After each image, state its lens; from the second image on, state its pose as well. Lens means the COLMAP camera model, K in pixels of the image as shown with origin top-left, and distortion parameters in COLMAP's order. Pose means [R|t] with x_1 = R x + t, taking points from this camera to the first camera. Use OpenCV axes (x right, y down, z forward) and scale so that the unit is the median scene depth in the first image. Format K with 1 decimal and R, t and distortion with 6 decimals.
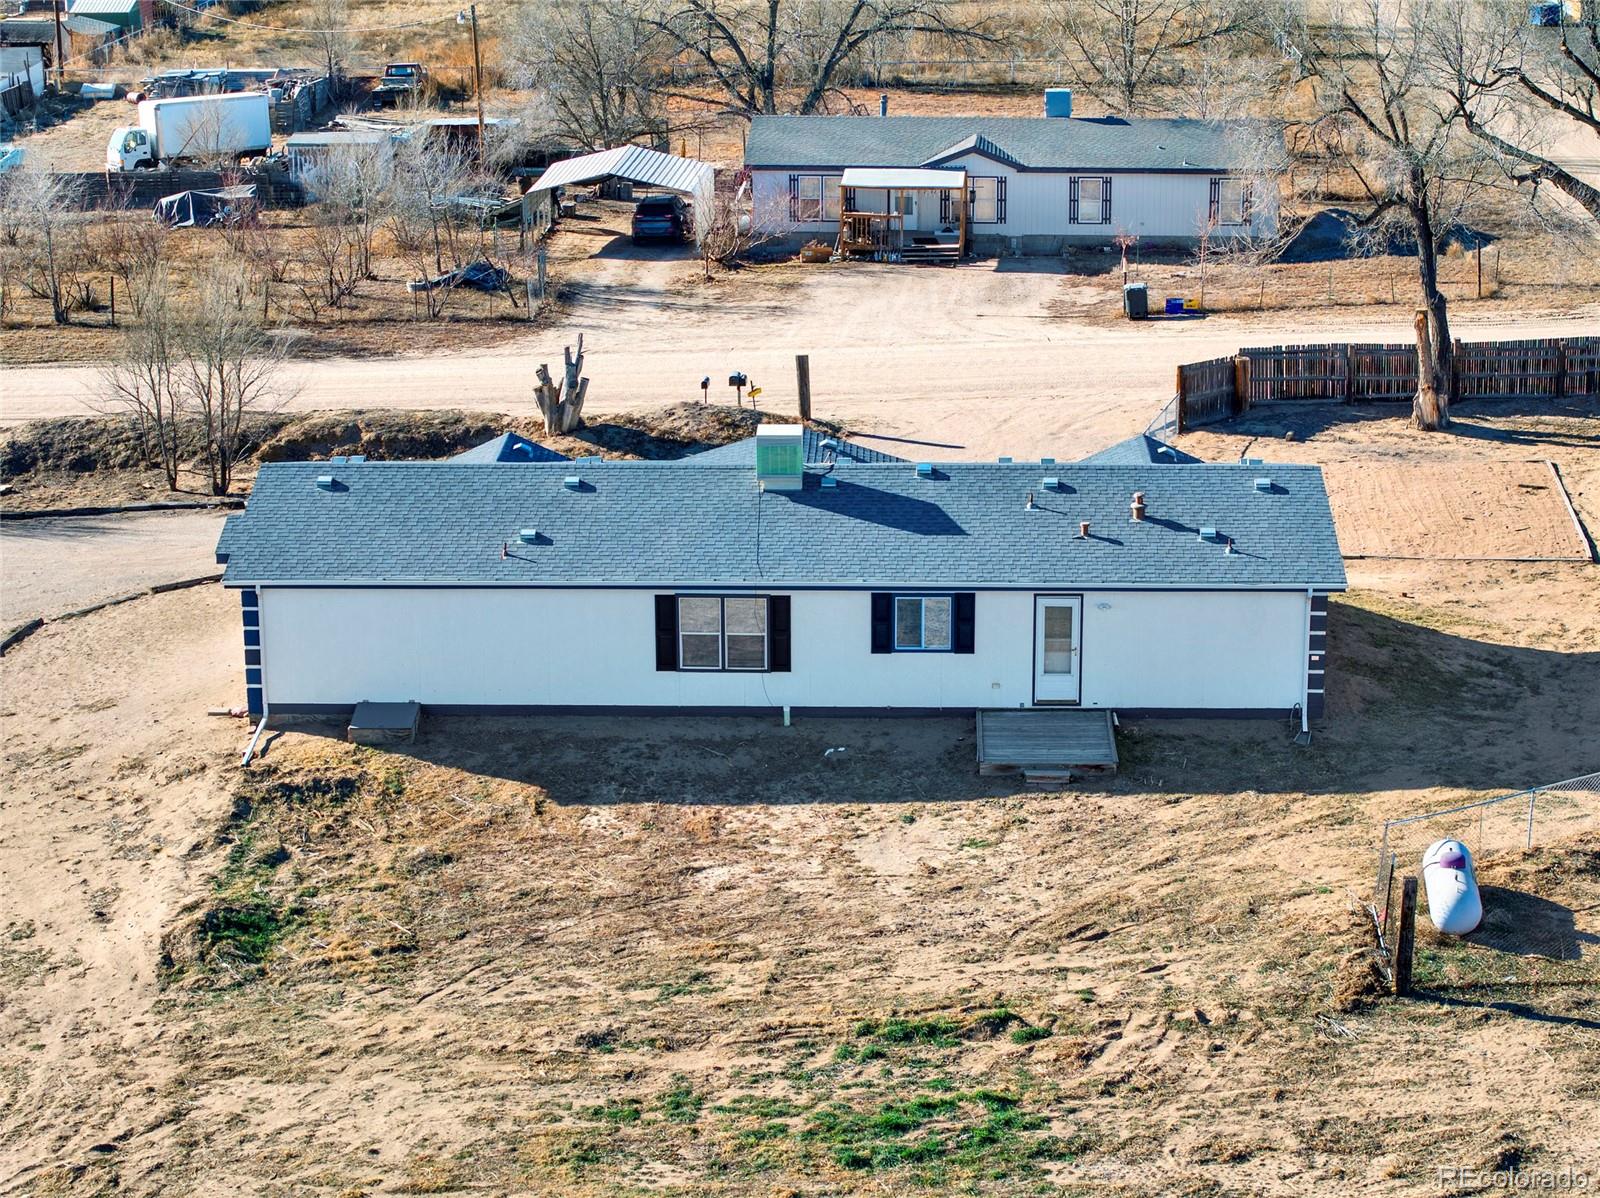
lens RADIAL K [[3269.0, 0, 803.1], [0, 3269.0, 599.9], [0, 0, 1]] dist [-0.095686, 0.178941]
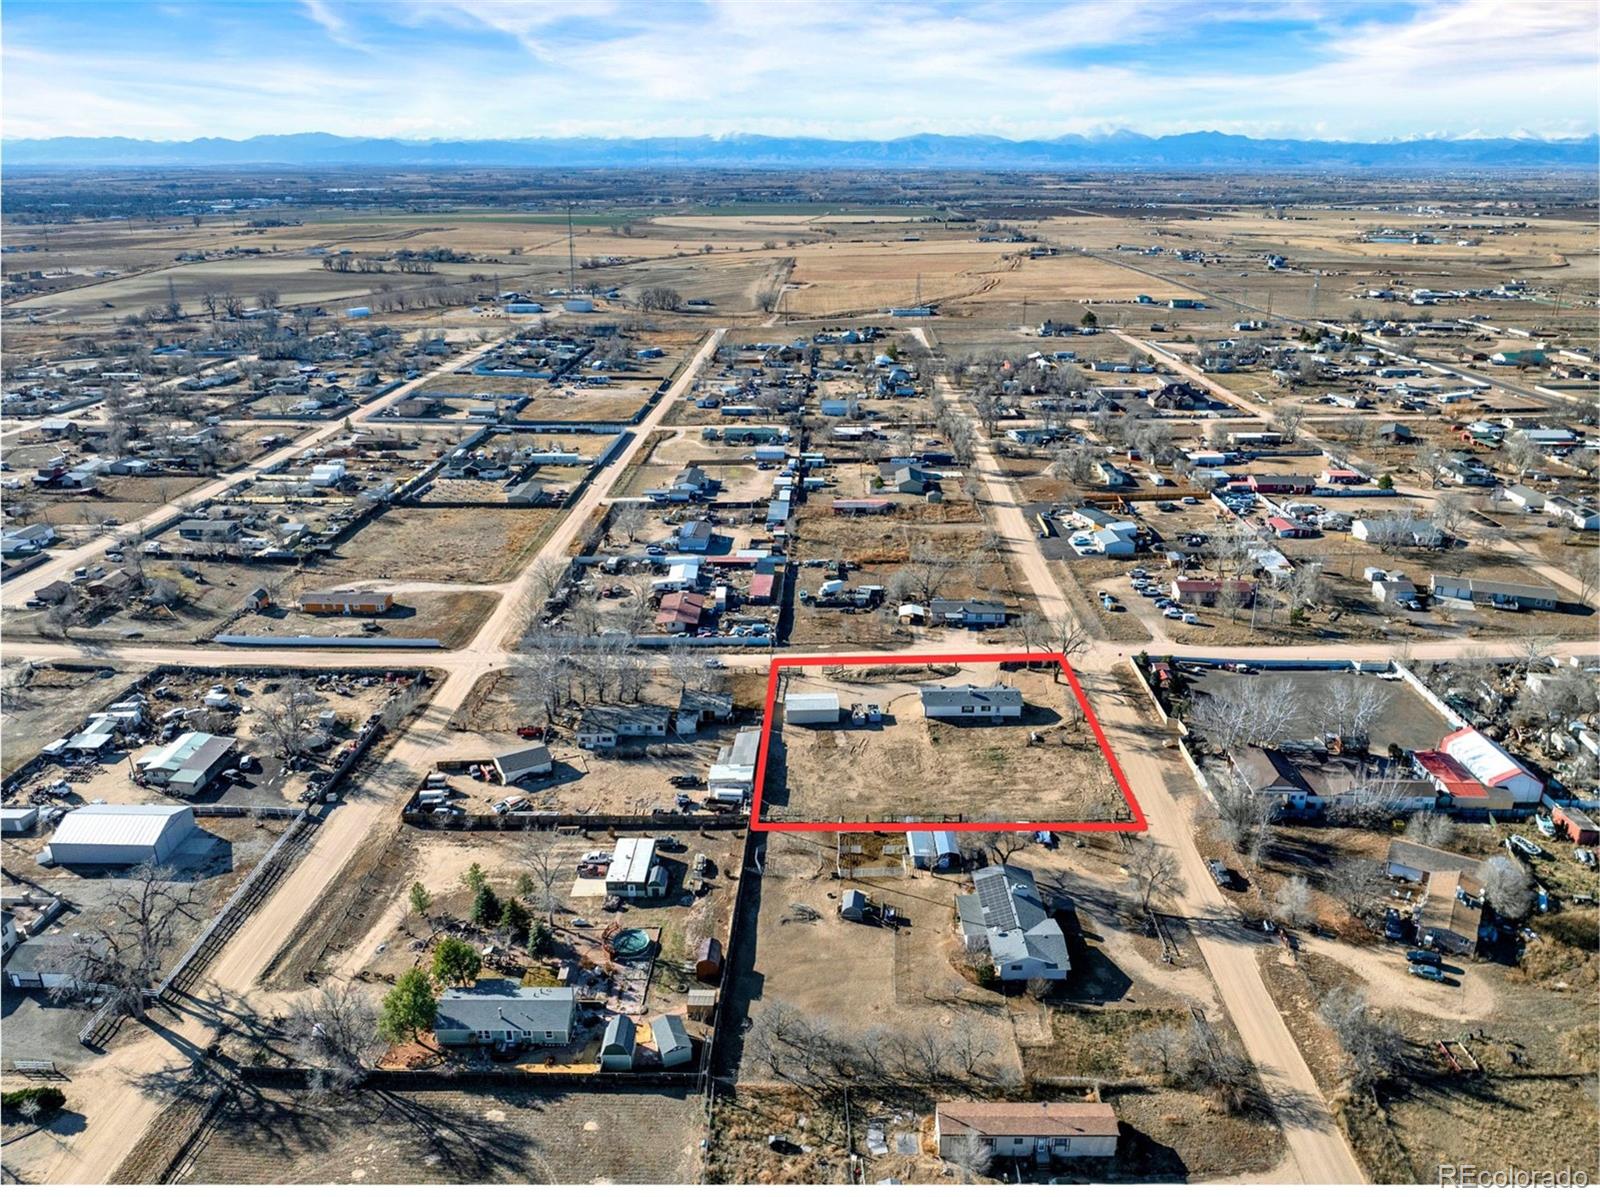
lens RADIAL K [[1146.6, 0, 800.7], [0, 1146.6, 590.6], [0, 0, 1]] dist [-0.013808, -0.036035]
pose [[0.999791, -0.009003, 0.018353, -0.672836], [0.007789, 0.997843, 0.065185, -0.664114], [-0.018900, -0.065028, 0.997704, -2.906442]]
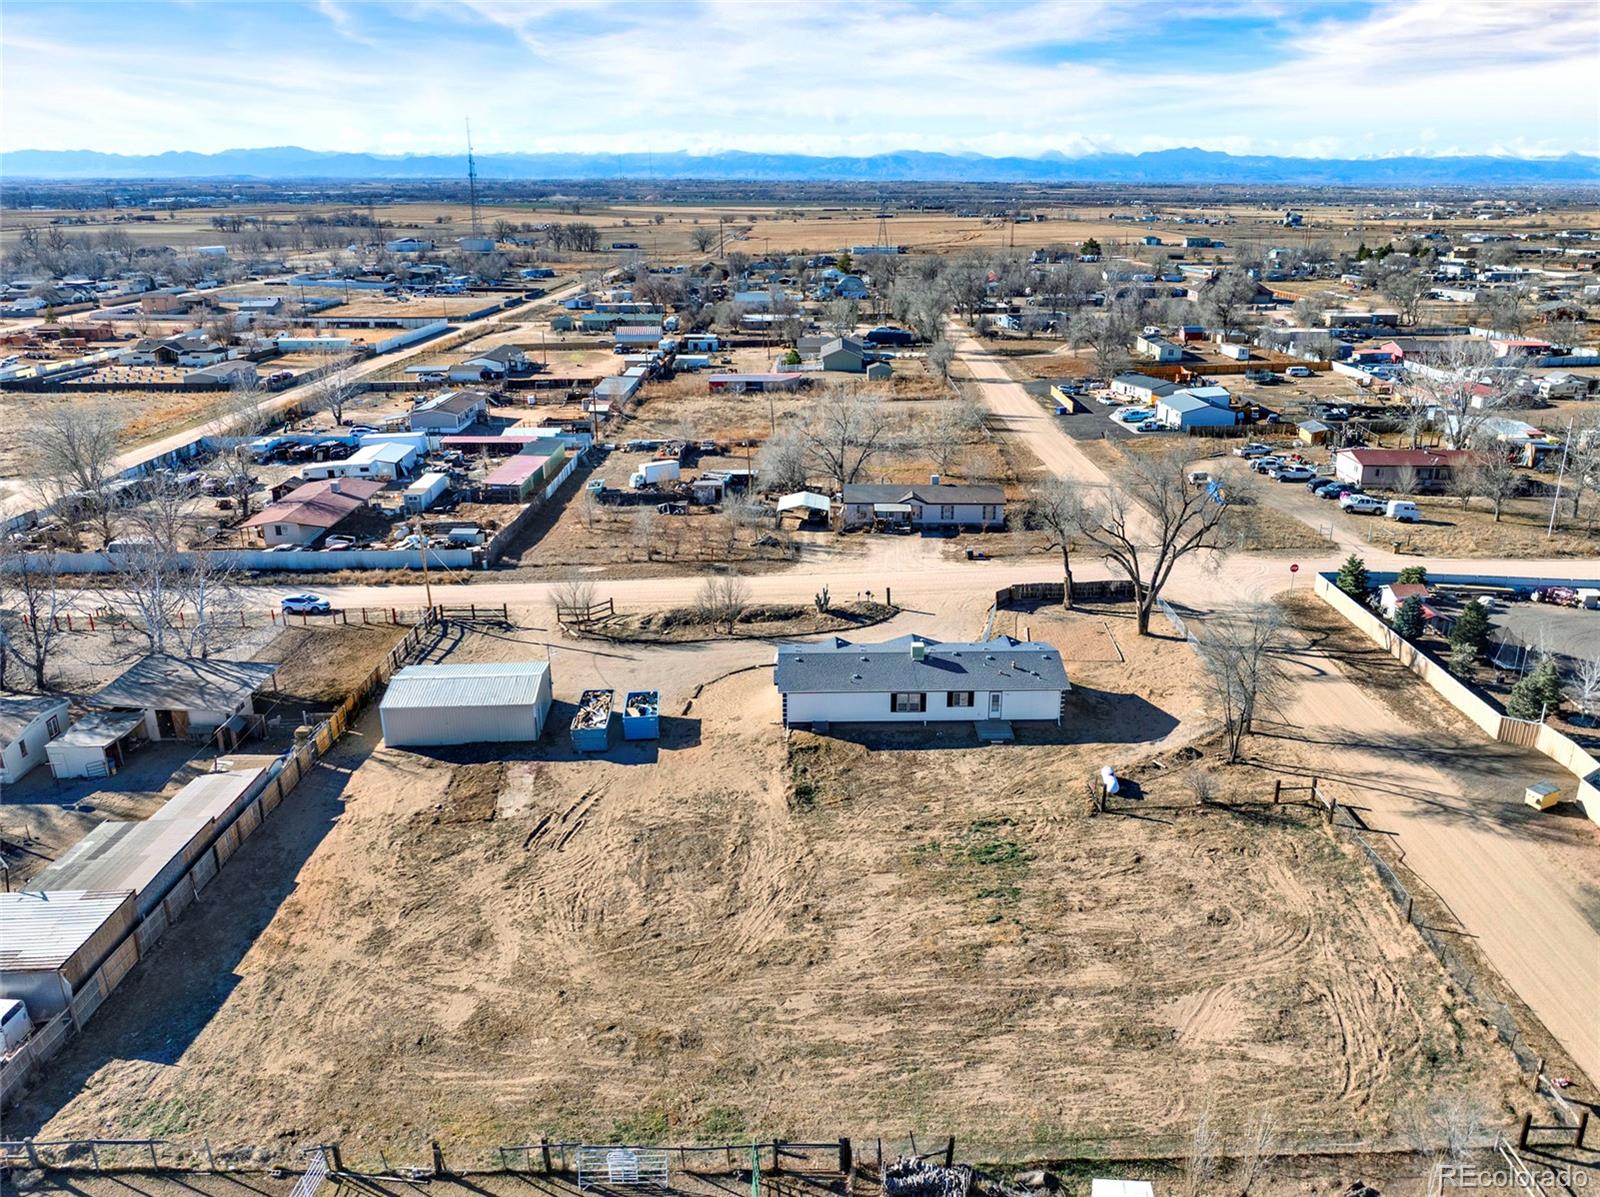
lens RADIAL K [[1165.2, 0, 802.3], [0, 1165.2, 552.4], [0, 0, 1]] dist [-0.001581, -0.038894]
pose [[0.999272, -0.014221, 0.035409, -0.197445], [0.013736, 0.999809, 0.013891, -0.188923], [-0.035600, -0.013395, 0.999276, -0.366304]]
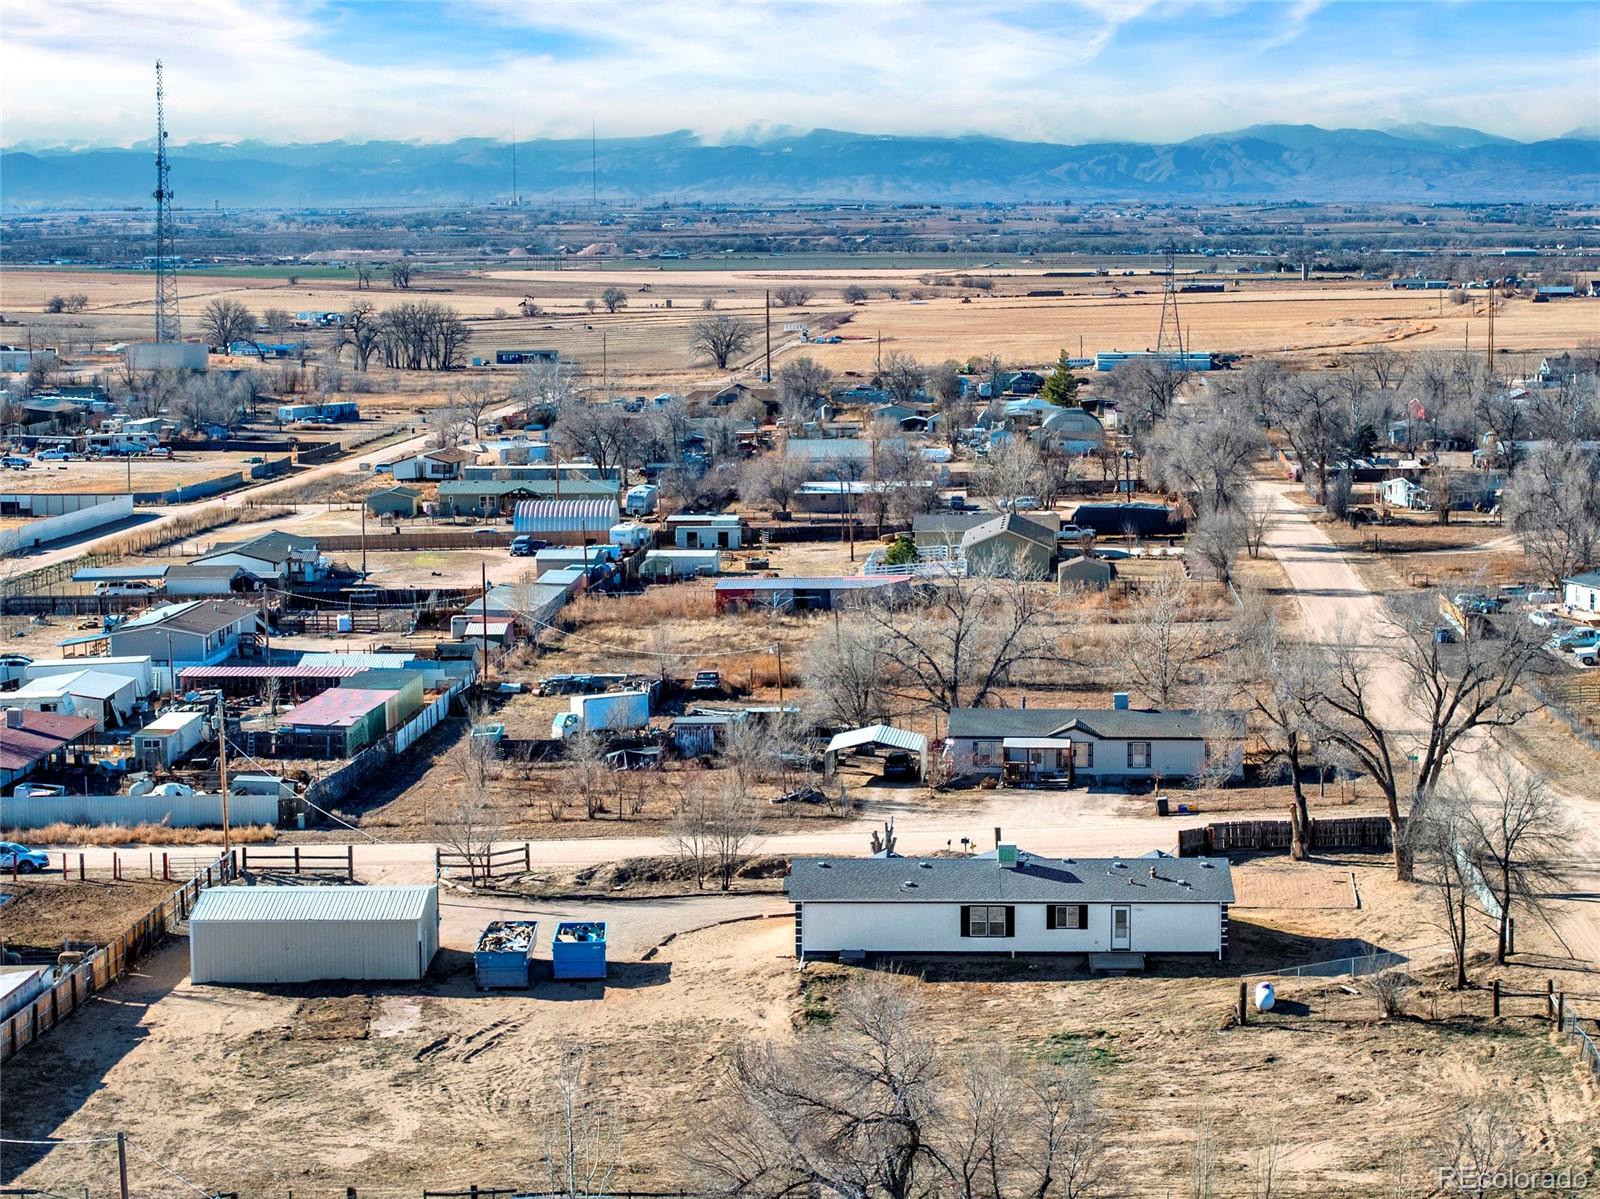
lens RADIAL K [[3269.0, 0, 803.1], [0, 3269.0, 600.4], [0, 0, 1]] dist [-0.095686, 0.178941]
pose [[0.999758, -0.001284, -0.021975, -0.111881], [-0.002533, 0.984962, -0.172755, 0.203334], [0.021866, 0.172768, 0.984720, -1.533400]]
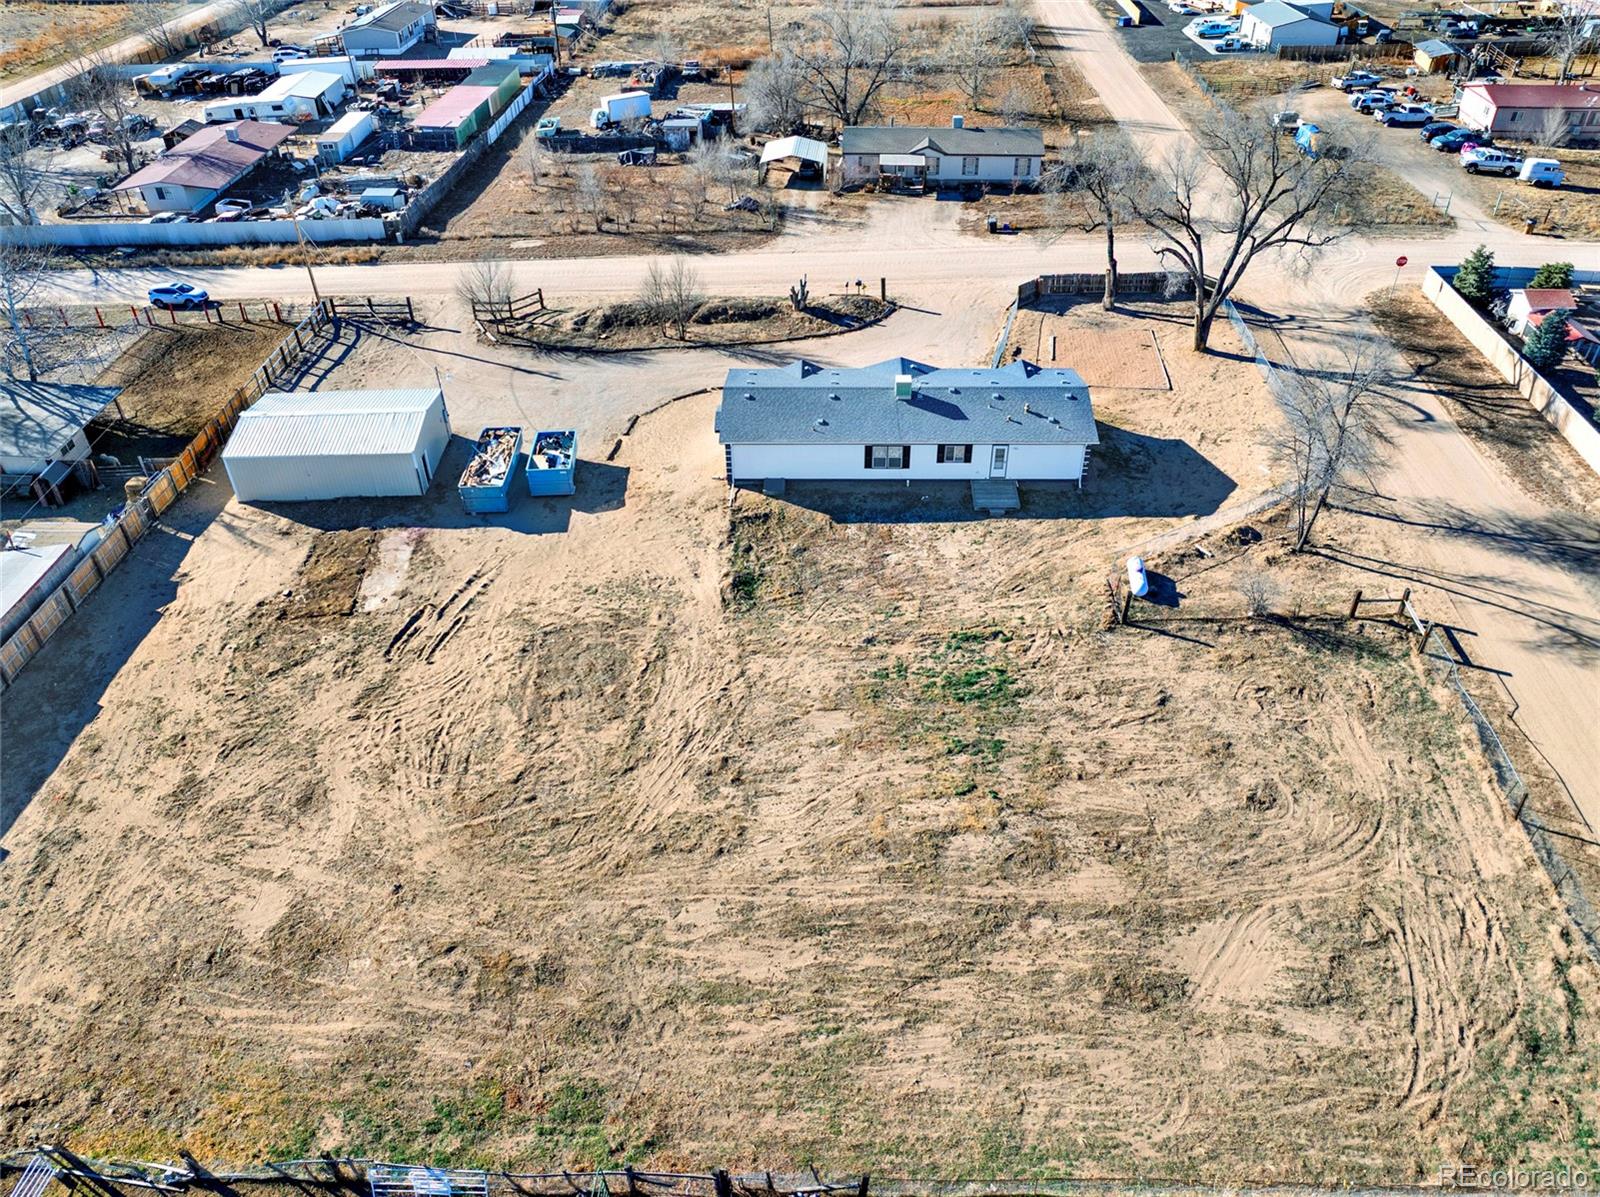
lens RADIAL K [[1146.6, 0, 800.7], [0, 1146.6, 590.6], [0, 0, 1]] dist [-0.013808, -0.036035]
pose [[0.999948, -0.010181, -0.001073, -0.104811], [0.009893, 0.933971, 0.357211, -0.253246], [-0.002634, -0.357203, 0.934023, -0.022042]]
